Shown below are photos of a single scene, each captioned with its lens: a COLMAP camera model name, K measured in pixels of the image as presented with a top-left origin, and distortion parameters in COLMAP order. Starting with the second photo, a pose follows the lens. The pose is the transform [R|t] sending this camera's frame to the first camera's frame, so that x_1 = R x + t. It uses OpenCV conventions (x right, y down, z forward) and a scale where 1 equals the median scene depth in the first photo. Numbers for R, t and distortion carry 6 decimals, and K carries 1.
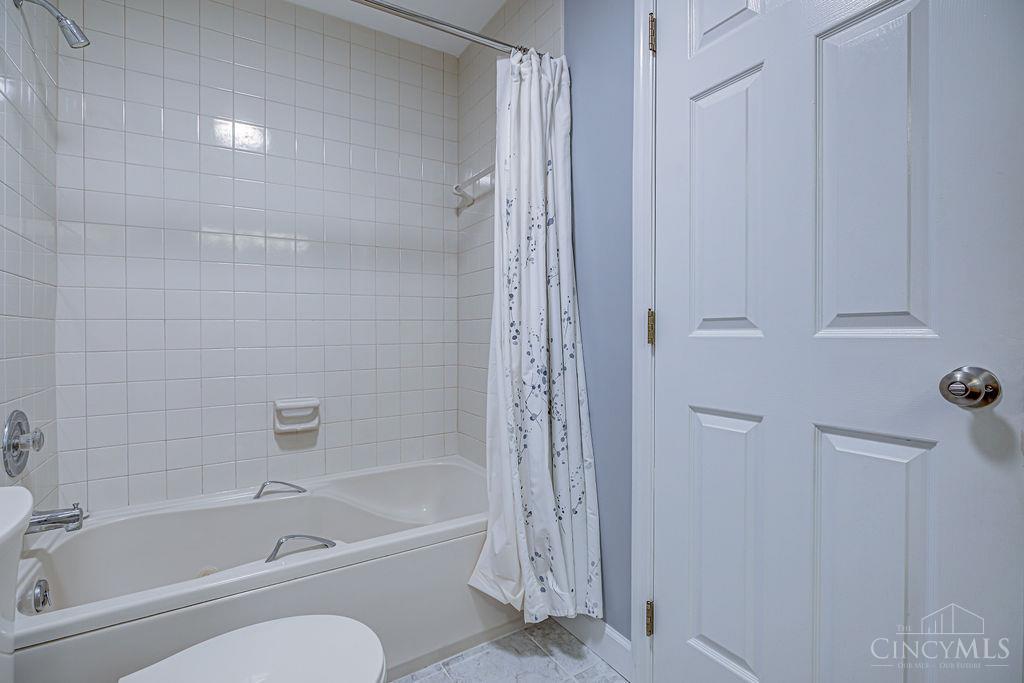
lens RADIAL K [[468.0, 0, 513.3], [0, 468.0, 338.7], [0, 0, 1]] dist [-0.012705, 0.000711]
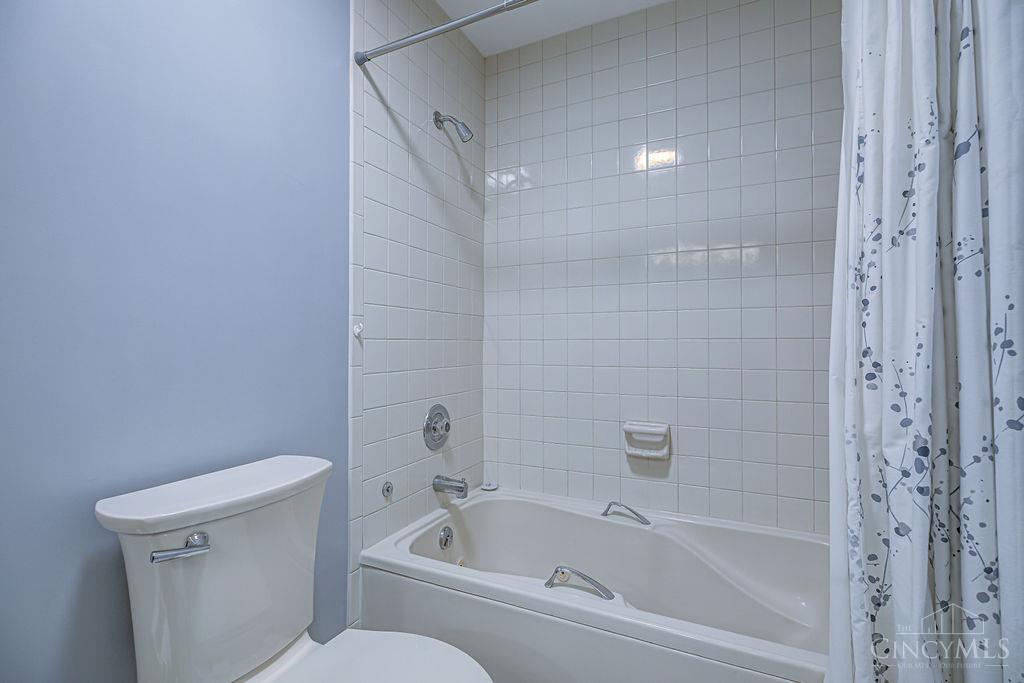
lens RADIAL K [[468.0, 0, 511.6], [0, 468.0, 340.4], [0, 0, 1]] dist [-0.012705, 0.000711]
pose [[0.532718, 0.003647, -0.846285, 0.244794], [-0.017251, 0.999830, -0.006550, -0.034682], [0.846117, 0.018089, 0.532691, 0.337464]]
